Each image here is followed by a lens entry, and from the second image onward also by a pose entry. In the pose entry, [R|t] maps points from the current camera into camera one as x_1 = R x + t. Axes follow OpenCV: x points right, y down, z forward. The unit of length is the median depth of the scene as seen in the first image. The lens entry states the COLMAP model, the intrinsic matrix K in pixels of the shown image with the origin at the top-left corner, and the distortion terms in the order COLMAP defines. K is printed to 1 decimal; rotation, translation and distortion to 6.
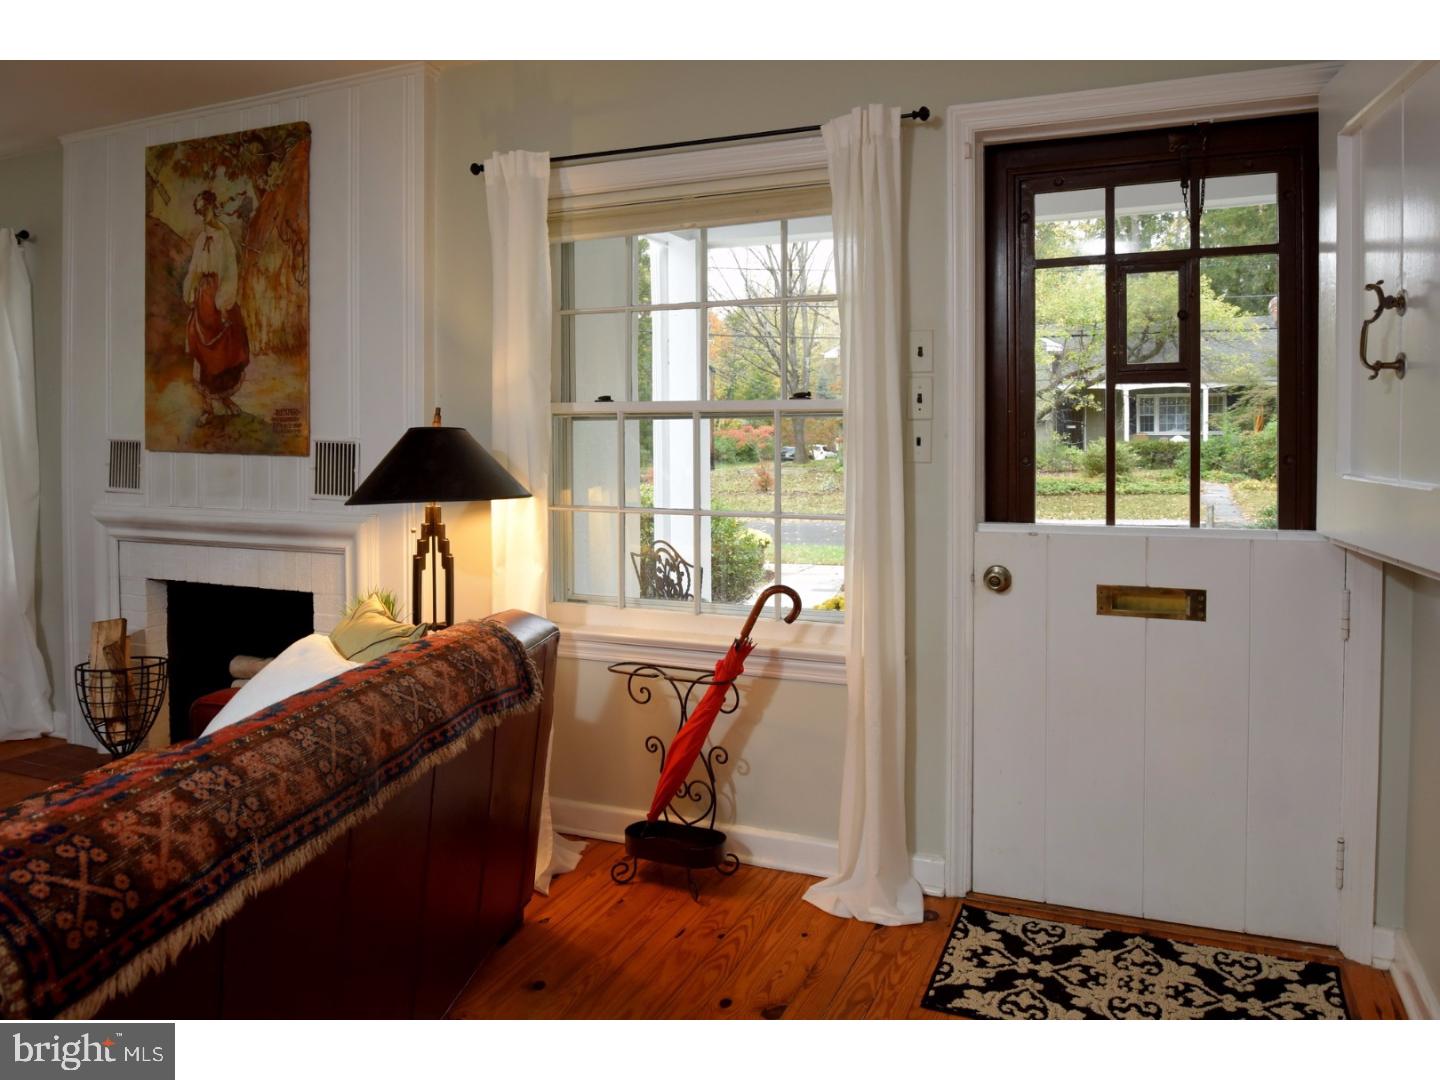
lens RADIAL K [[1003.1, 0, 720.7], [0, 1003.1, 449.5], [0, 0, 1]] dist [-0.028811, -0.010782]
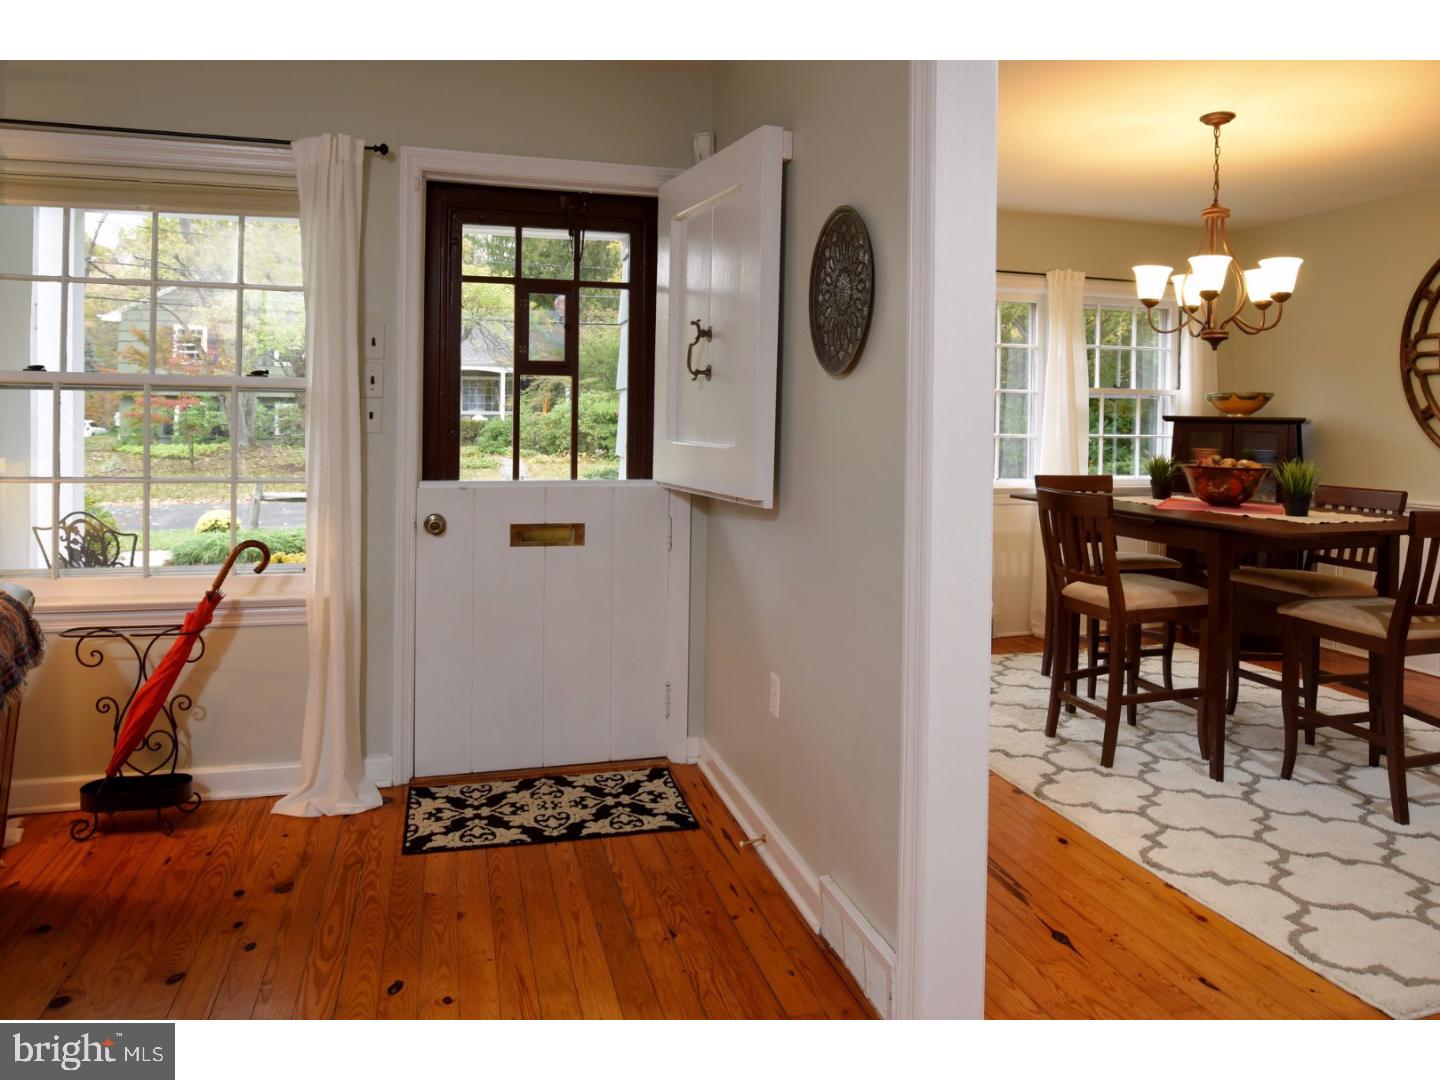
lens RADIAL K [[997.8, 0, 727.9], [0, 997.8, 424.6], [0, 0, 1]] dist [-0.030045, -0.005560]
pose [[0.775966, 0.009036, 0.630709, -0.213418], [-0.007146, 0.999959, -0.005534, 0.006153], [-0.630734, -0.000213, 0.775999, -0.195861]]
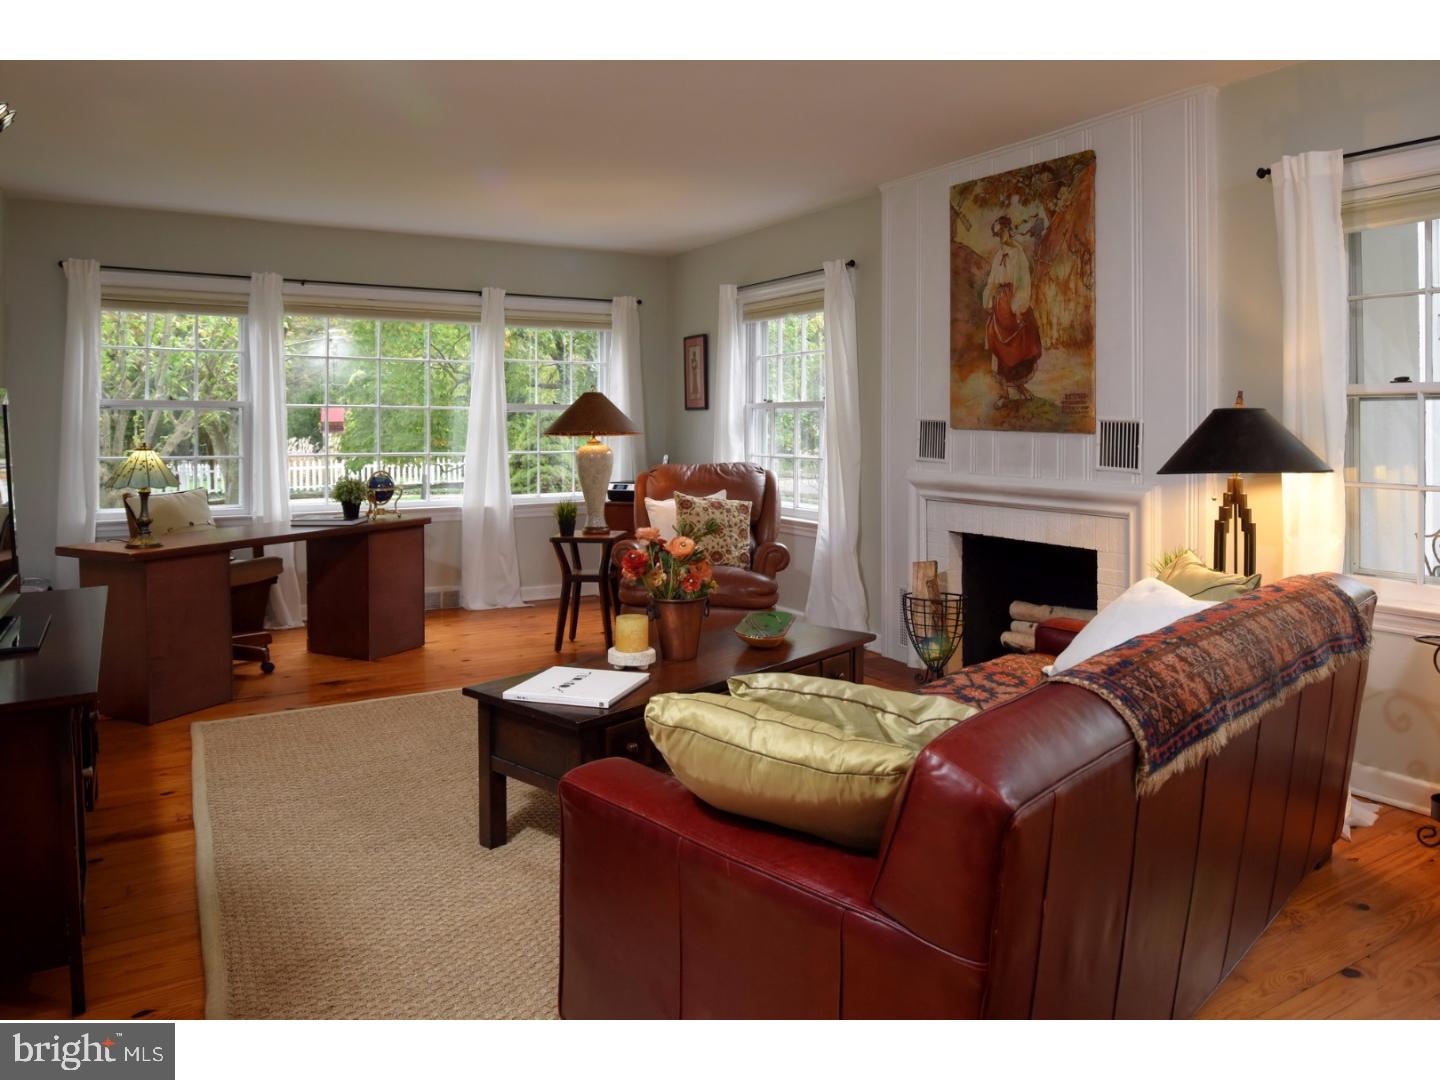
lens RADIAL K [[997.8, 0, 727.9], [0, 997.8, 424.6], [0, 0, 1]] dist [-0.030045, -0.005560]
pose [[0.812210, 0.002658, -0.583359, -0.097257], [-0.007006, 0.999962, -0.005198, 0.006057], [0.583323, 0.008309, 0.812198, -0.242997]]
